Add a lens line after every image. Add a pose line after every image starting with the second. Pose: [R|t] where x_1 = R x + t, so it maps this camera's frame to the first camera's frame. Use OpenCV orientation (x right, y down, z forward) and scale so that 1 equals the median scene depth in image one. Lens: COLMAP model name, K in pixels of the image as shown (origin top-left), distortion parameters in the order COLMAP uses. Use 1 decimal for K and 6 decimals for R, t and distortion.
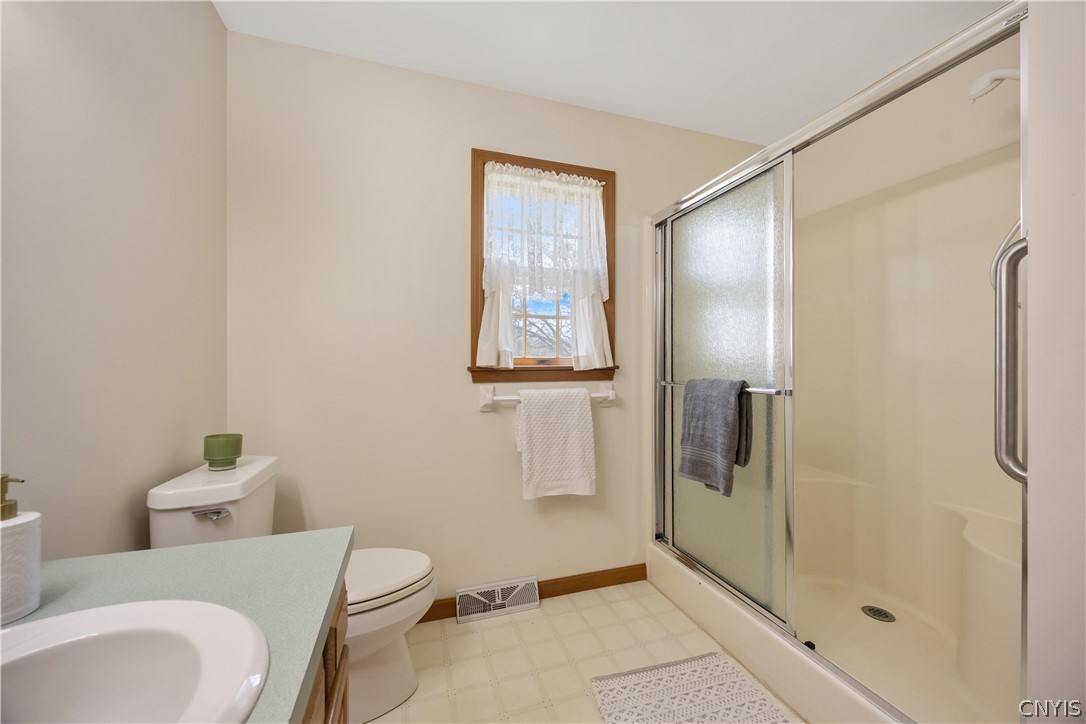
lens RADIAL K [[414.3, 0, 542.5], [0, 414.3, 363.6], [0, 0, 1]] dist [-0.003282, 0.000422]
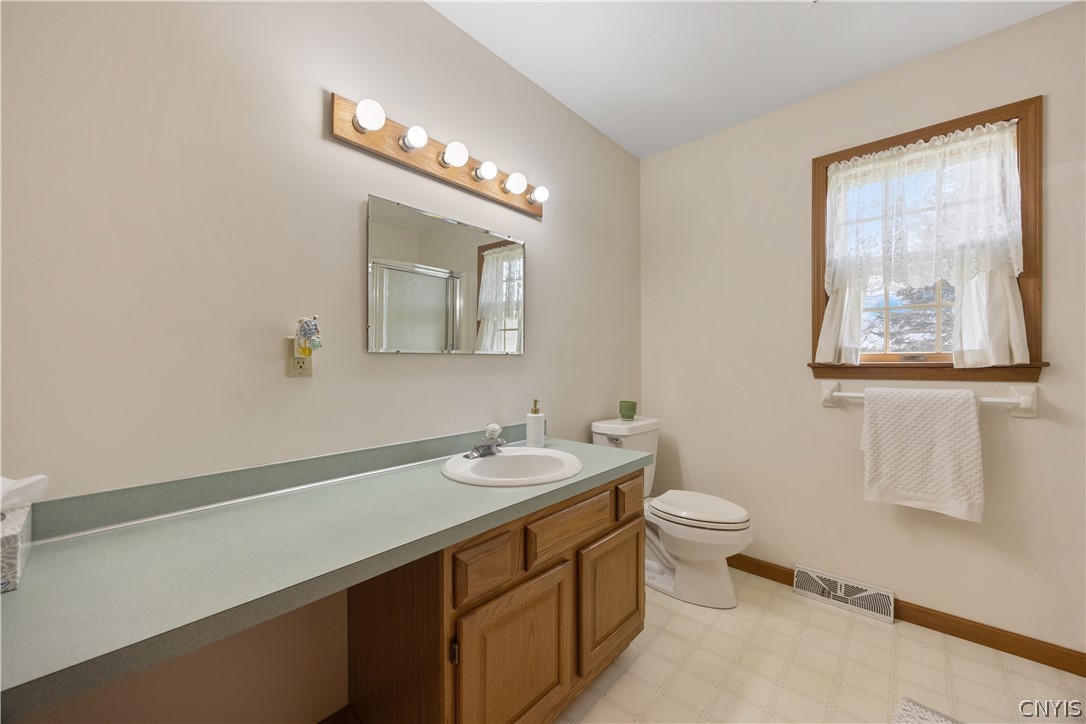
lens RADIAL K [[414.3, 0, 546.7], [0, 414.3, 361.4], [0, 0, 1]] dist [-0.003282, 0.000422]
pose [[0.494652, -0.003344, -0.869084, 0.413194], [0.002831, 0.999993, -0.002236, 0.003254], [0.869086, -0.001355, 0.494659, -0.125087]]
